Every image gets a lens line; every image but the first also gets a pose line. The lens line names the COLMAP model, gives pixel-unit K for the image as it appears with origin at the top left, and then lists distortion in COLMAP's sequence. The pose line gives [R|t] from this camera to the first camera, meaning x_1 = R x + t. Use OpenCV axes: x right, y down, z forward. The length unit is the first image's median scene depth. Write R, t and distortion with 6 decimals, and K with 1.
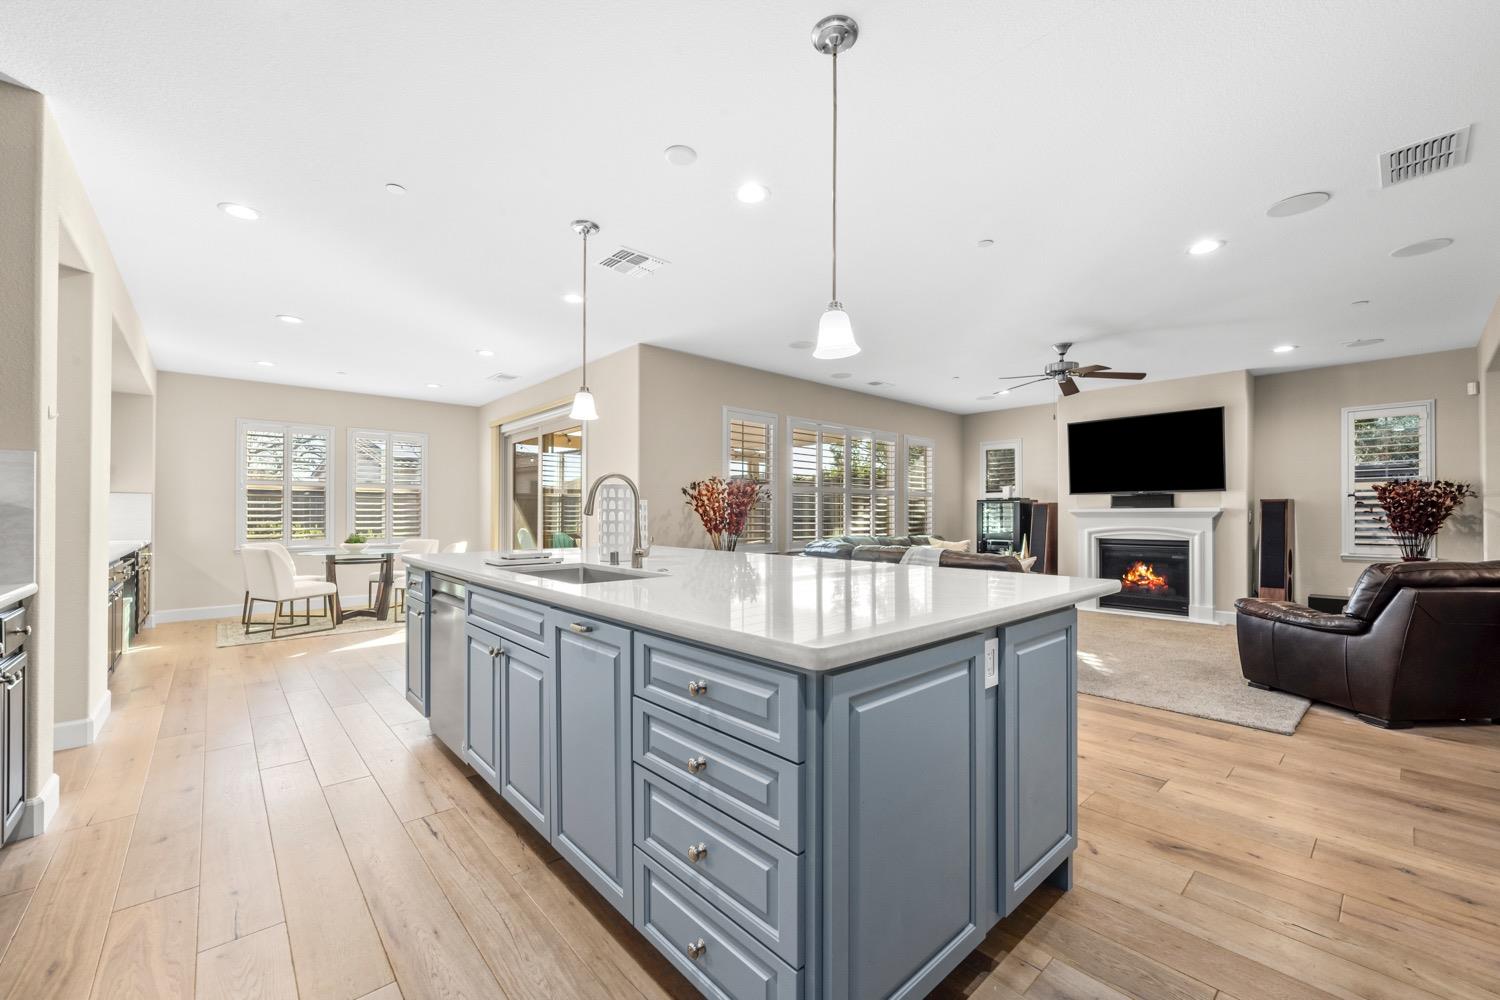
lens RADIAL K [[602.2, 0, 748.4], [0, 602.2, 509.0], [0, 0, 1]] dist [-0.003361, 0.000804]
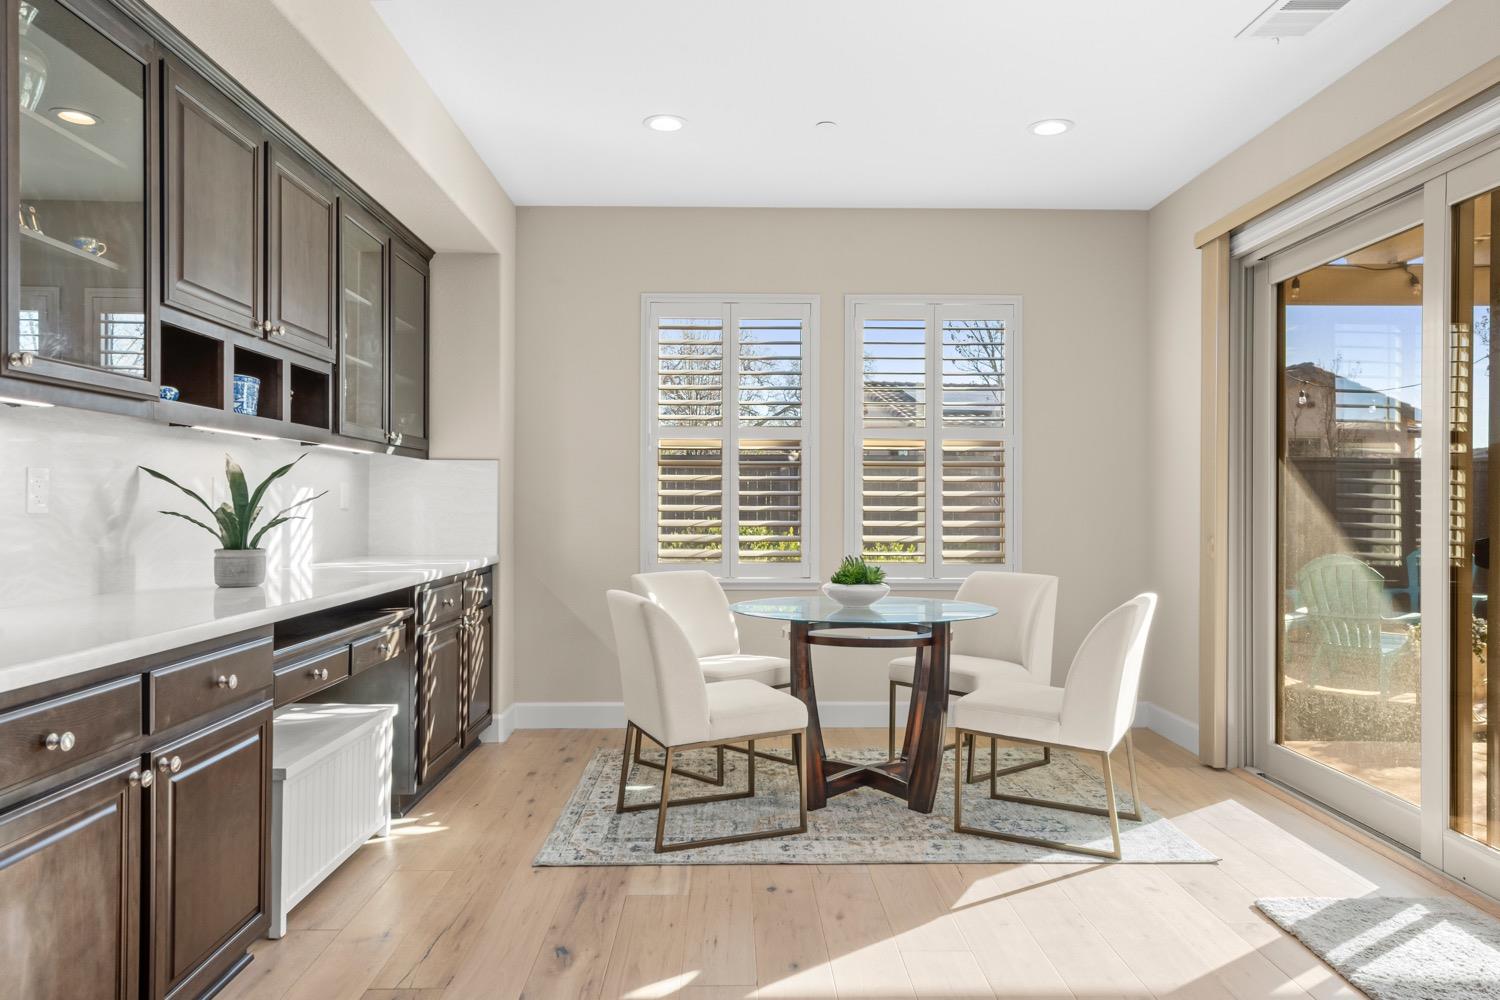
lens RADIAL K [[1044.0, 0, 750.0], [0, 1044.0, 500.0], [0, 0, 1]] dist [0.000214, 0.000045]
pose [[0.763053, -0.001696, -0.646333, -0.271459], [0.002438, 0.999997, 0.000254, 0.005403], [0.646331, -0.001770, 0.763055, 0.439366]]
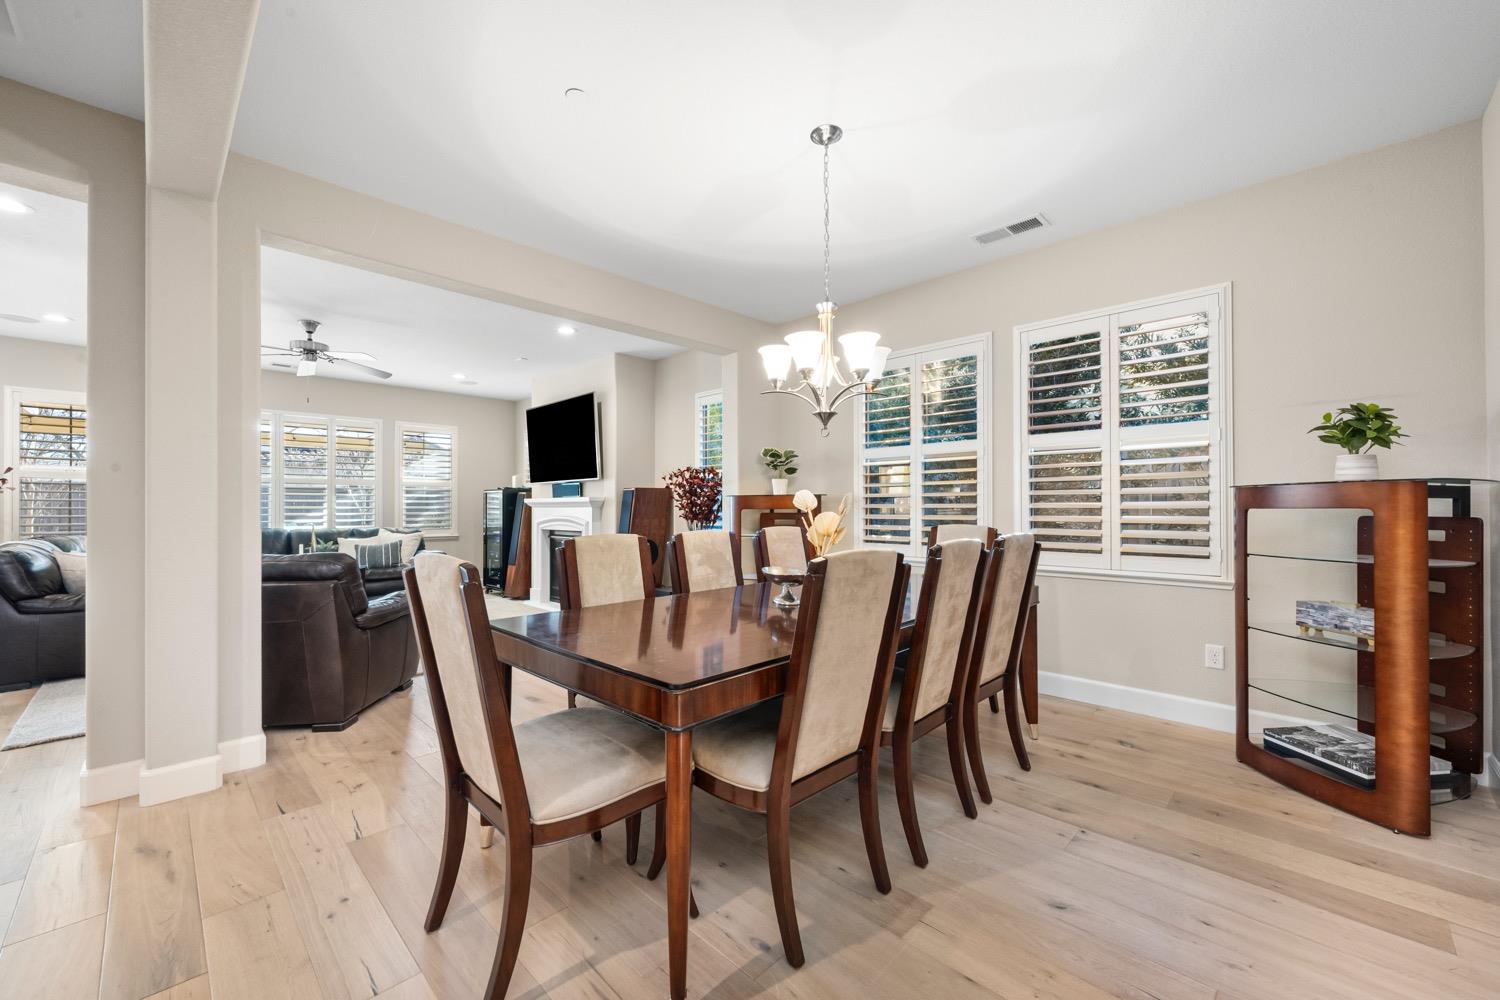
lens RADIAL K [[602.2, 0, 748.4], [0, 602.2, 509.0], [0, 0, 1]] dist [-0.003361, 0.000804]
pose [[0.998430, -0.006246, 0.055671, 0.844894], [0.005917, 0.999964, 0.006068, 0.011625], [-0.055706, -0.005729, 0.998431, 0.019855]]
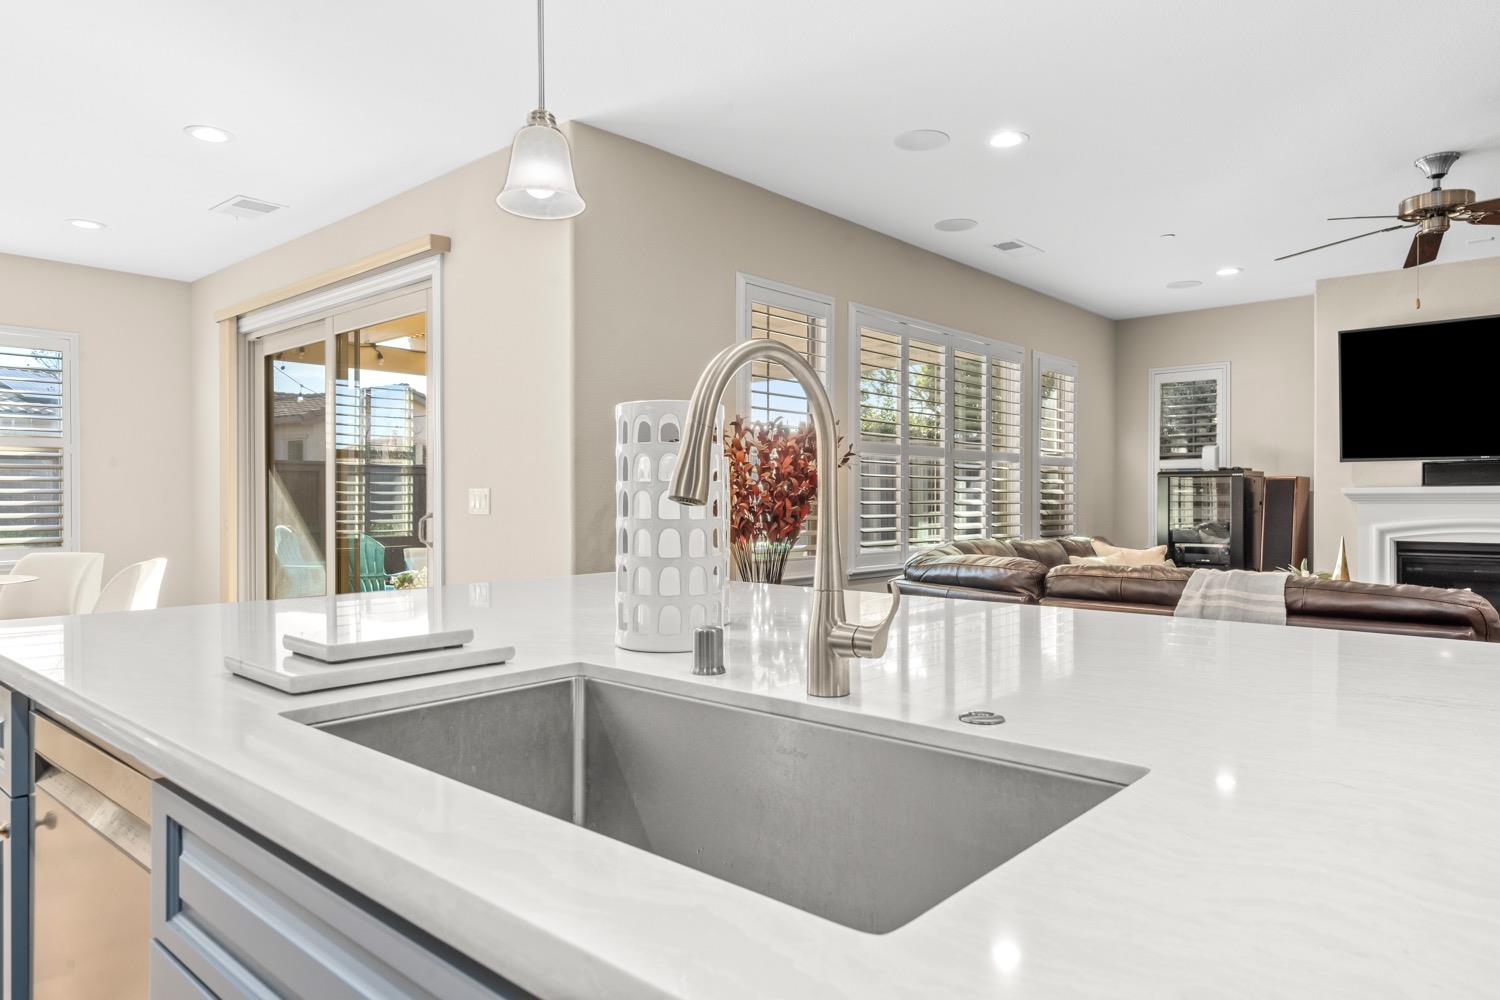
lens RADIAL K [[940.2, 0, 757.8], [0, 940.2, 497.3], [0, 0, 1]] dist [0.010112, 0.002347]
pose [[0.992721, -0.002171, 0.120414, -0.097549], [0.001285, 0.999972, 0.007434, 0.001694], [-0.120427, -0.007225, 0.992696, 0.211466]]
